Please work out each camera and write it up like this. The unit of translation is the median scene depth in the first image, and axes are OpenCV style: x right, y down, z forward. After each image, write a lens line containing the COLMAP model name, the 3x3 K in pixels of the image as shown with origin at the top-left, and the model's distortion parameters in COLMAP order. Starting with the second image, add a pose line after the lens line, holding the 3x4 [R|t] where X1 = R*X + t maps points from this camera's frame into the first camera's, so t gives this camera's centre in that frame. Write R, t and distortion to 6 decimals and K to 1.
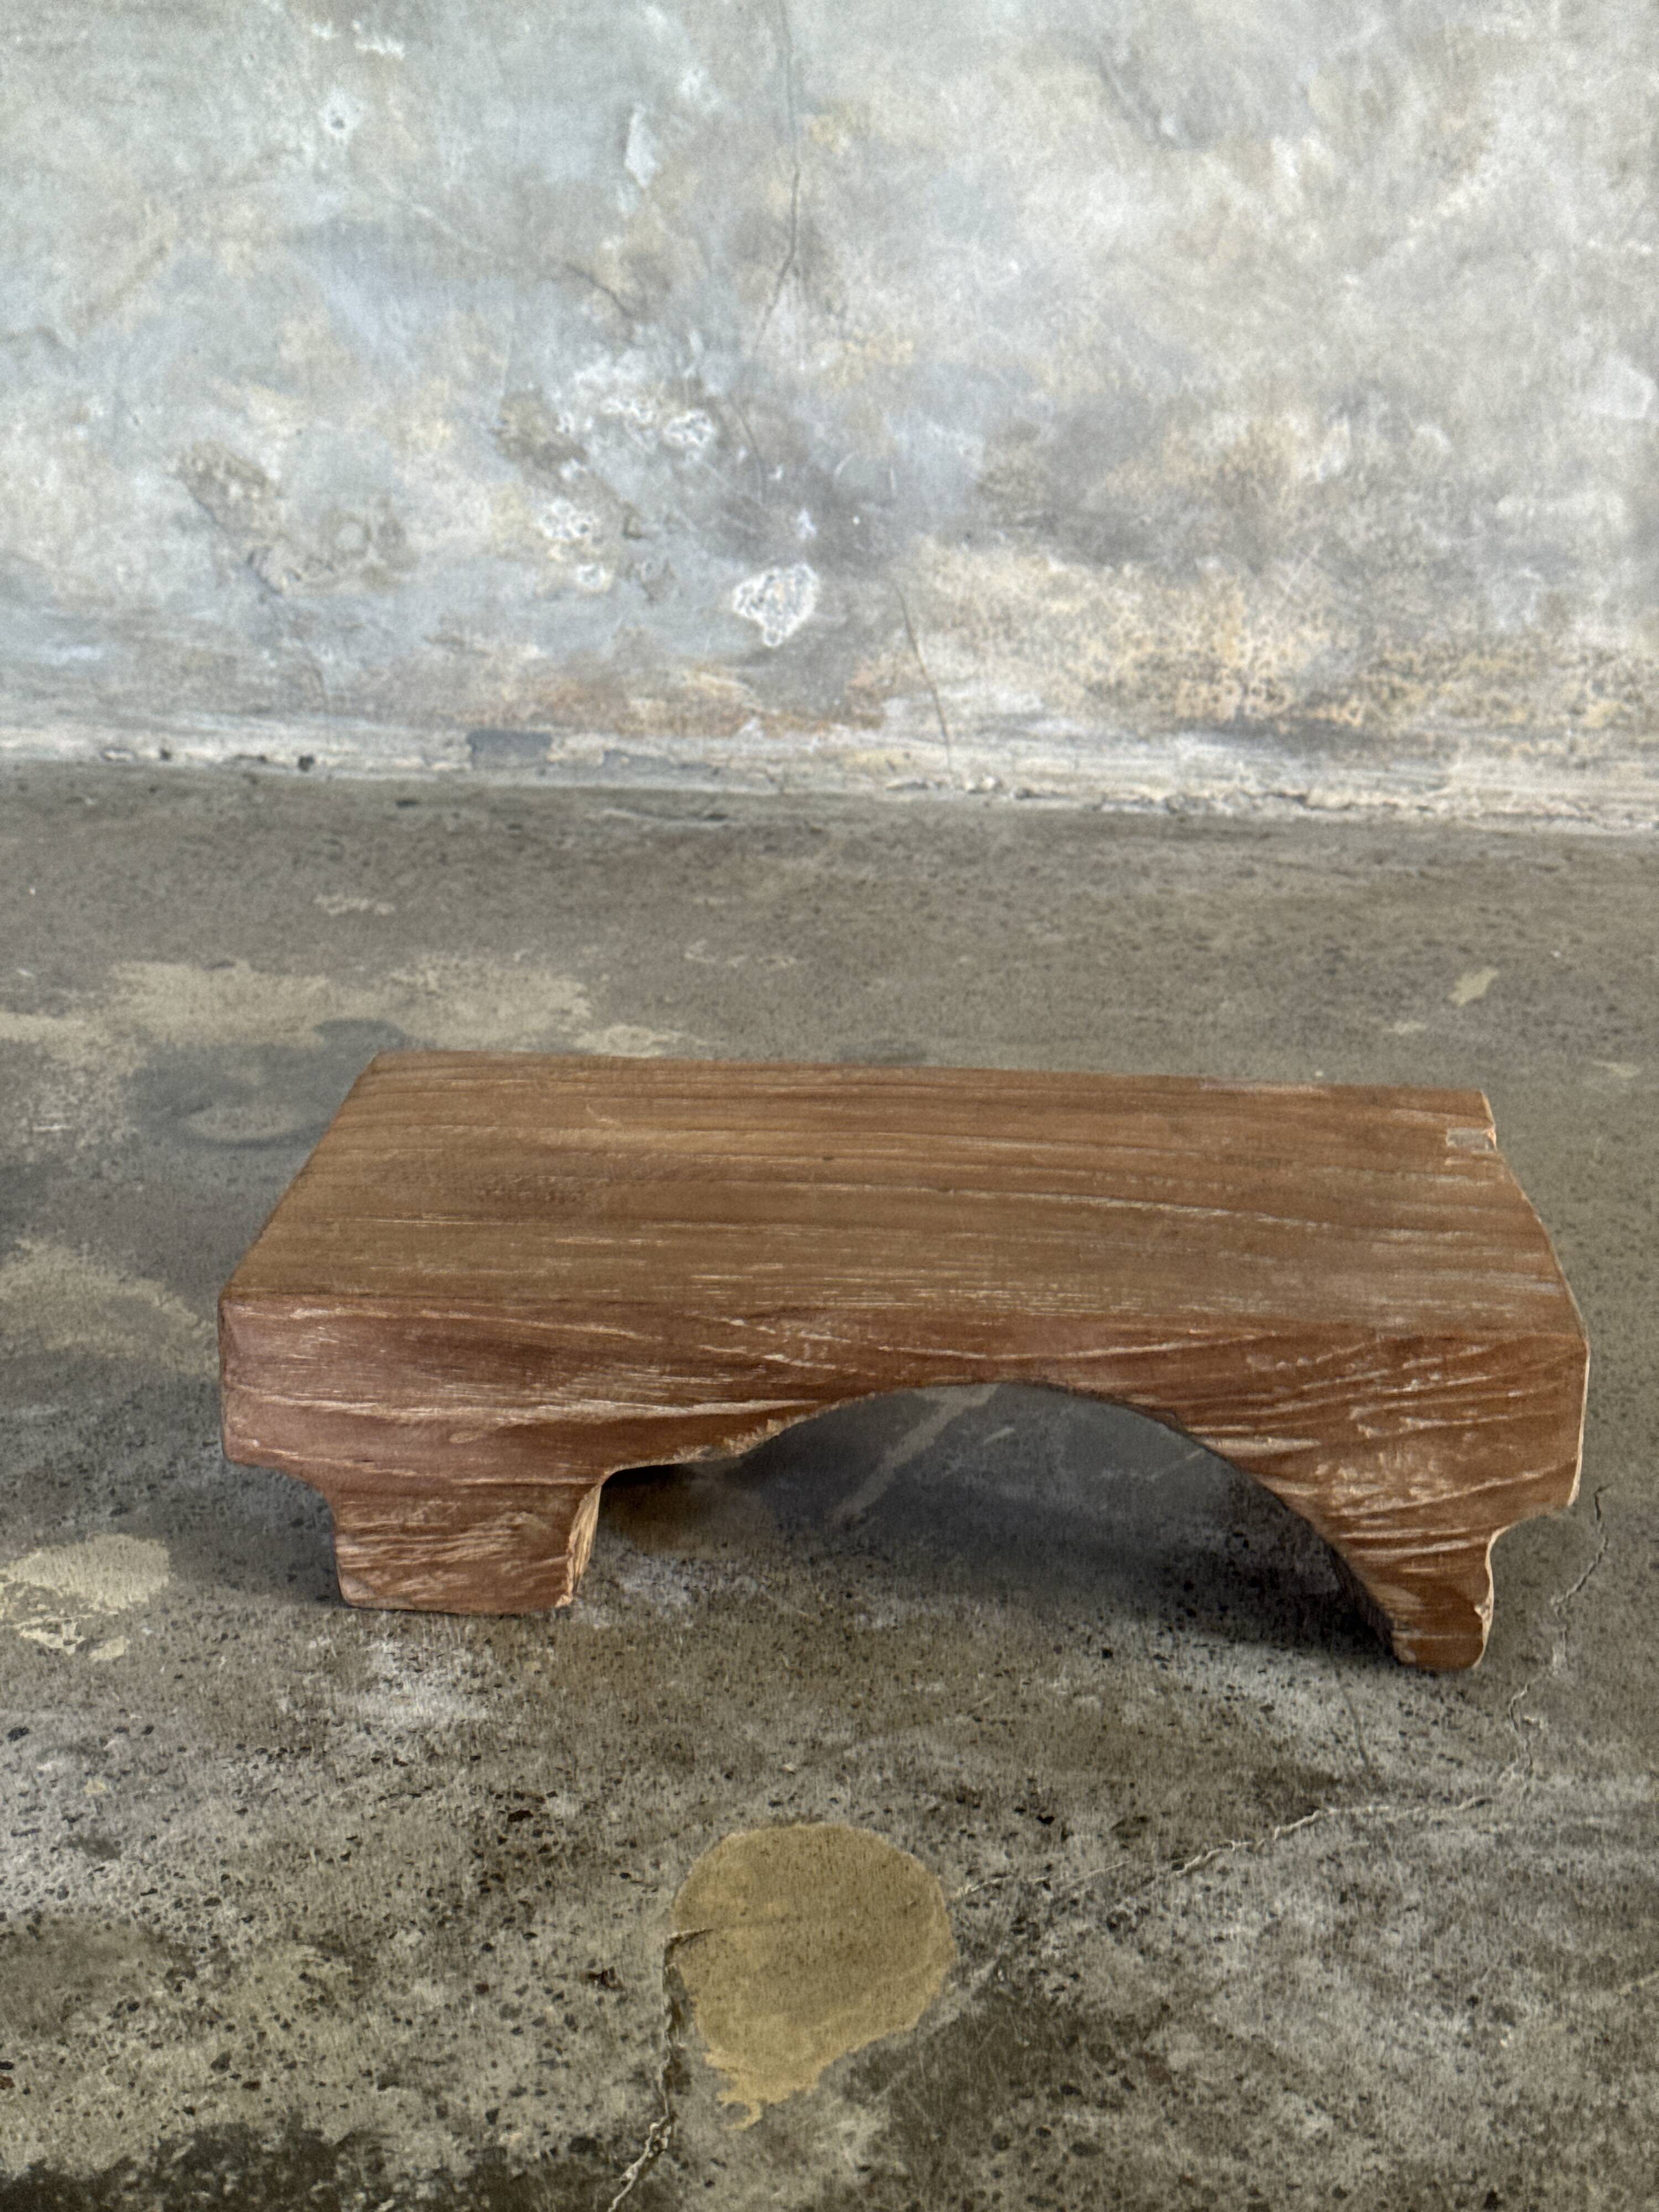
lens RADIAL K [[3089.3, 0, 828.2], [0, 3089.3, 1126.7], [0, 0, 1]] dist [0.109706, 0.000000]
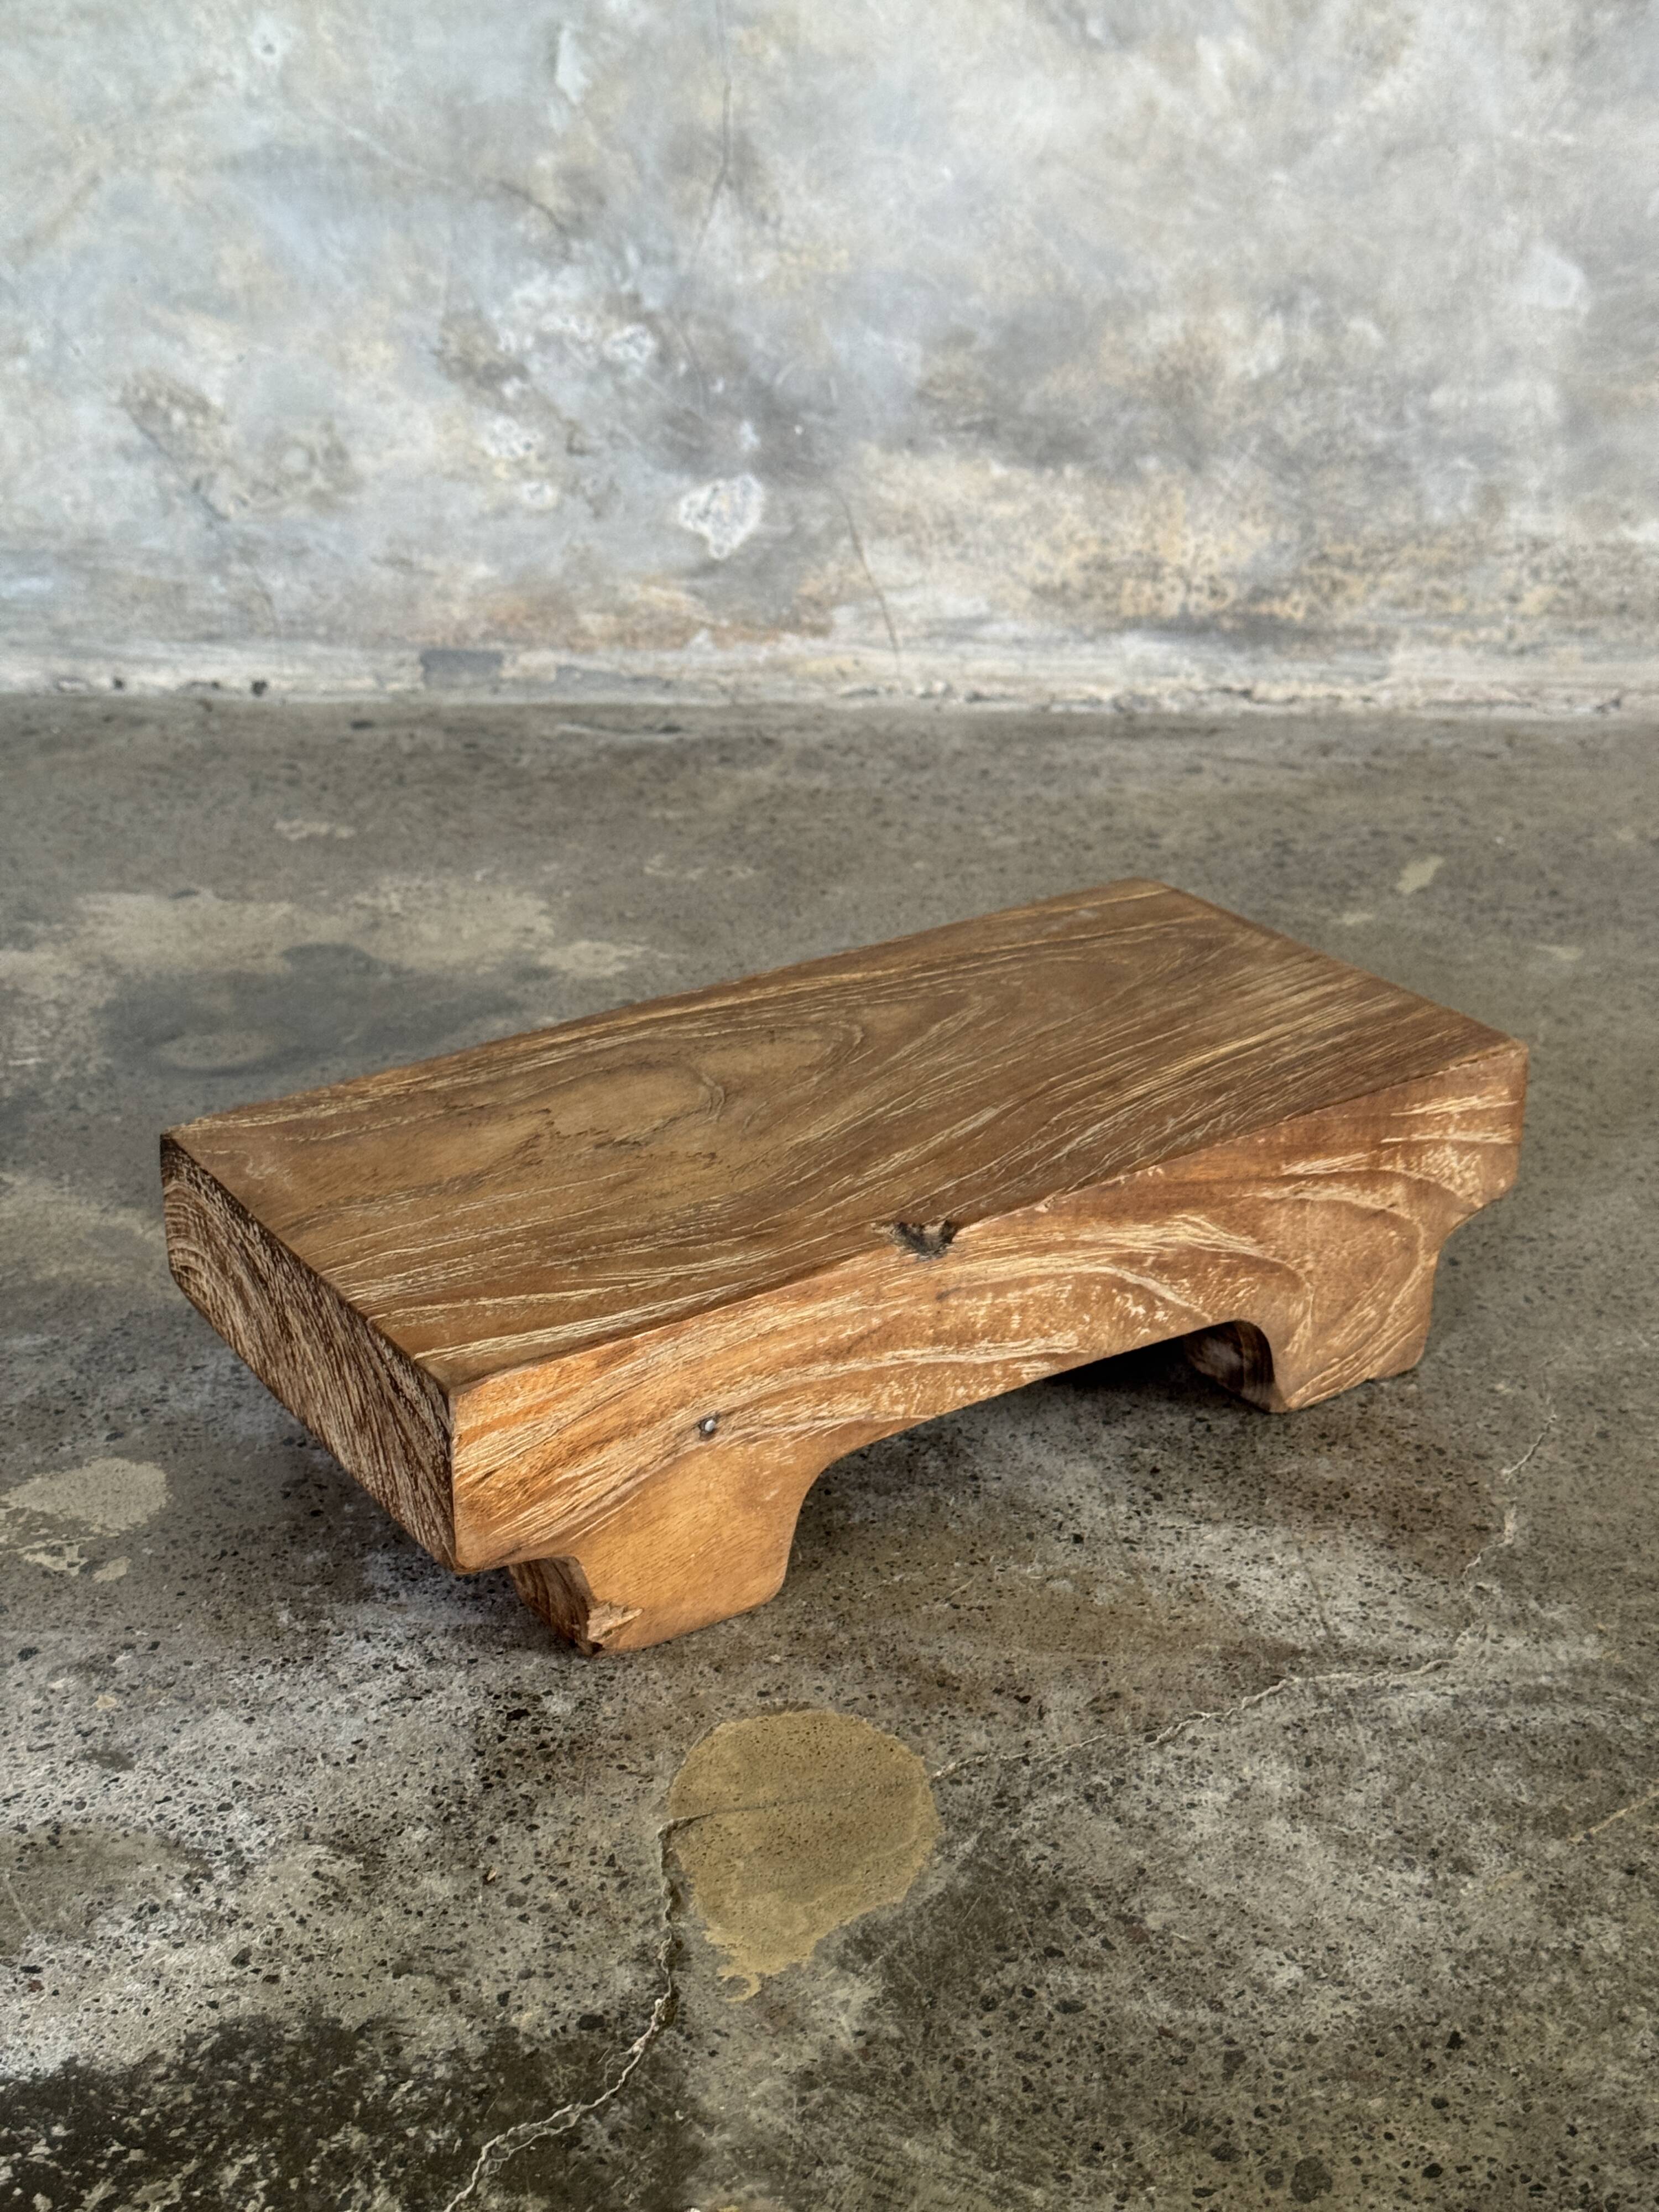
lens RADIAL K [[3089.3, 0, 846.7], [0, 3089.3, 1119.7], [0, 0, 1]] dist [0.109706, 0.000000]
pose [[0.999278, -0.033931, 0.017106, -0.000185], [0.033378, 0.998942, 0.031648, -0.003207], [-0.018162, -0.031055, 0.999353, -0.017335]]
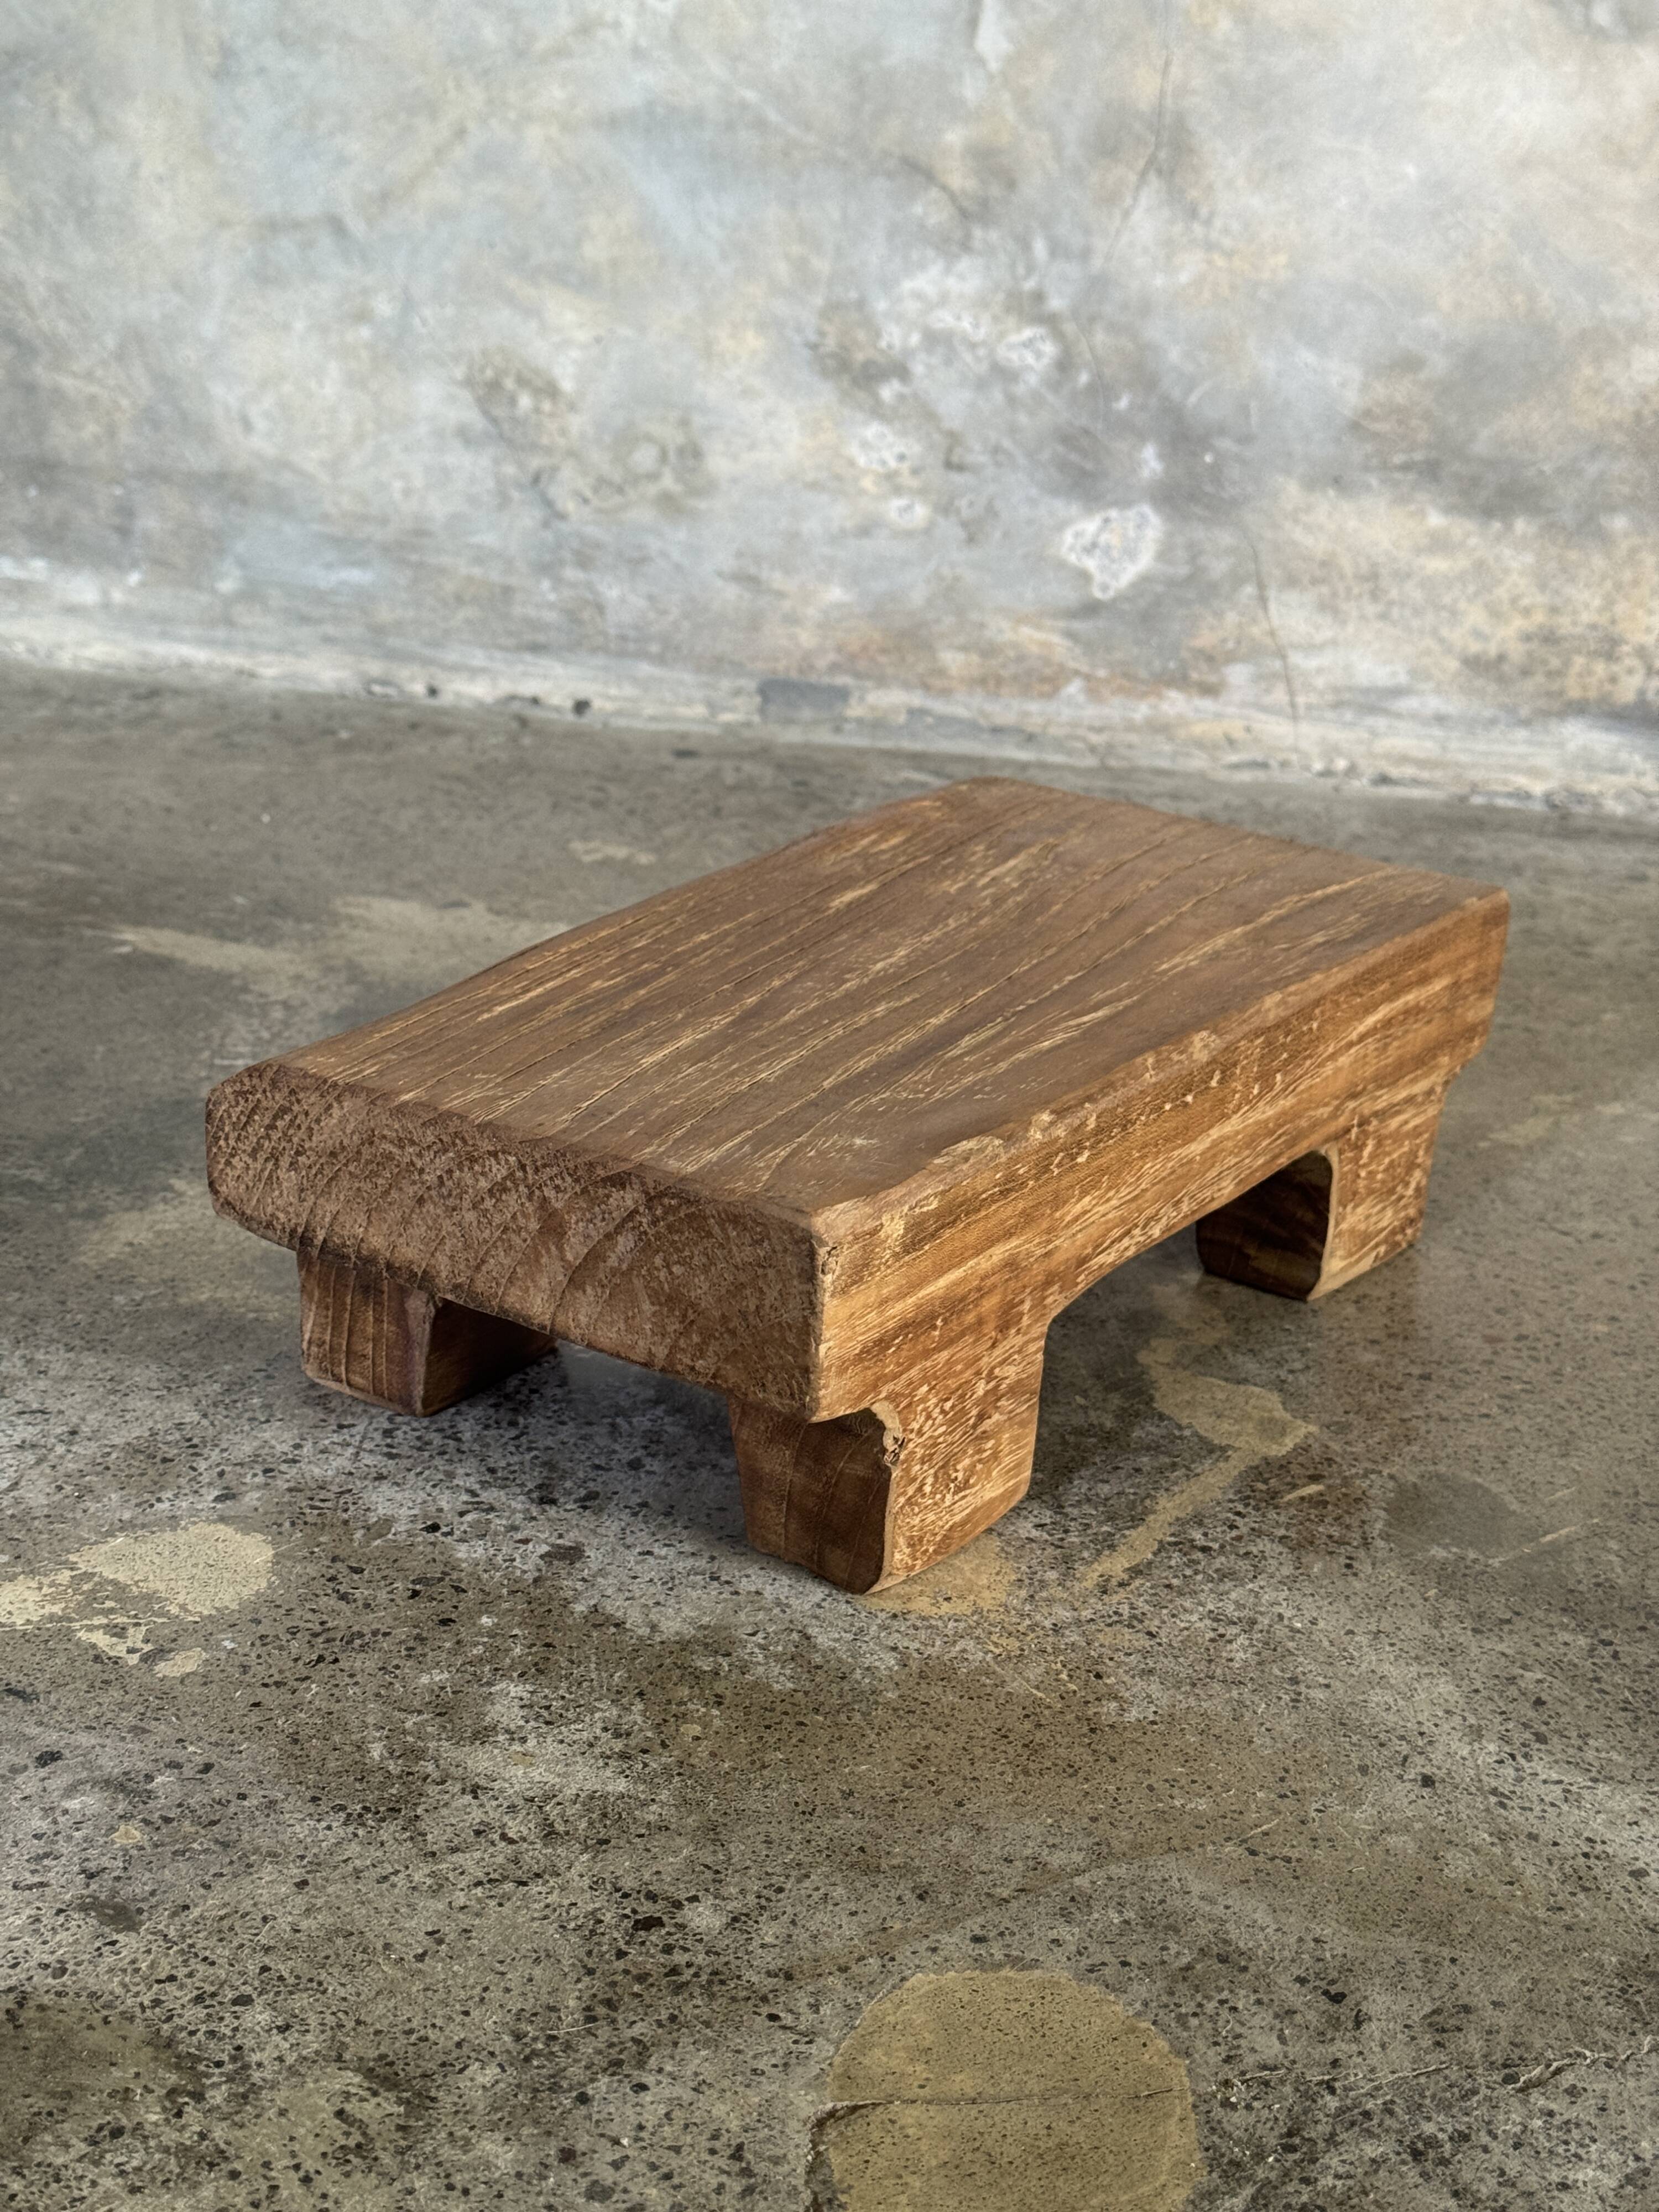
lens RADIAL K [[3089.3, 0, 820.5], [0, 3089.3, 1127.3], [0, 0, 1]] dist [0.109706, 0.000000]
pose [[0.992084, 0.065700, -0.107022, 0.007159], [-0.067831, 0.997562, -0.016398, 0.017663], [0.105684, 0.023527, 0.994121, 0.120698]]
